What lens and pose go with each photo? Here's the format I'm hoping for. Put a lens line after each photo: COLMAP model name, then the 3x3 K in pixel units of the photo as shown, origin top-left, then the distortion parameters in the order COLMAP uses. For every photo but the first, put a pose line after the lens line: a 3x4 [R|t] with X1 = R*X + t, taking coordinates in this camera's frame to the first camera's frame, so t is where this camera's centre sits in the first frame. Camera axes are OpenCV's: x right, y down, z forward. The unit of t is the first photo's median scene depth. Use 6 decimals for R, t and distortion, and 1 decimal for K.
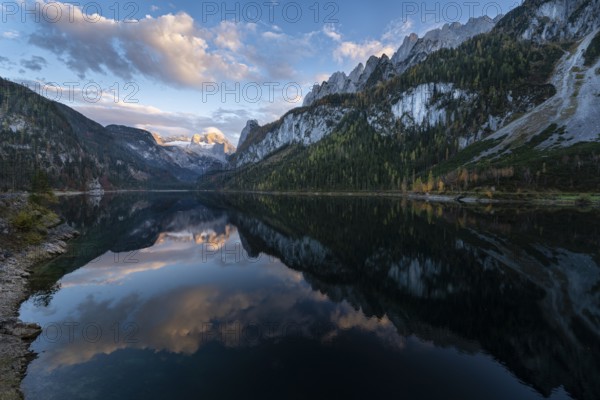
lens RADIAL K [[239.0, 0, 303.4], [0, 239.0, 200.9], [0, 0, 1]] dist [0.014536, -0.003064]
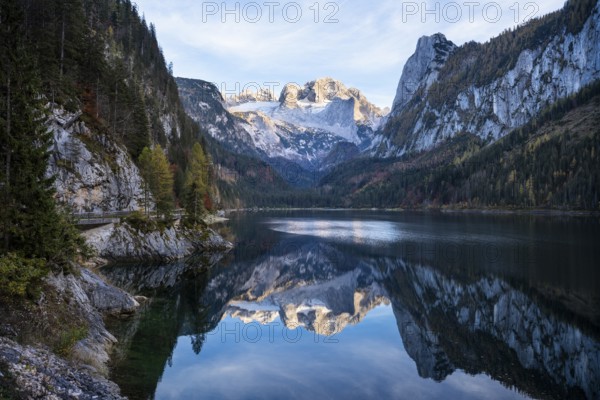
lens RADIAL K [[561.5, 0, 297.4], [0, 561.5, 199.7], [0, 0, 1]] dist [0.011213, 0.000000]
pose [[0.936010, -0.005910, -0.351925, -0.094204], [-0.014752, 0.998322, -0.055999, -0.002554], [0.351665, 0.057607, 0.934352, 0.046967]]
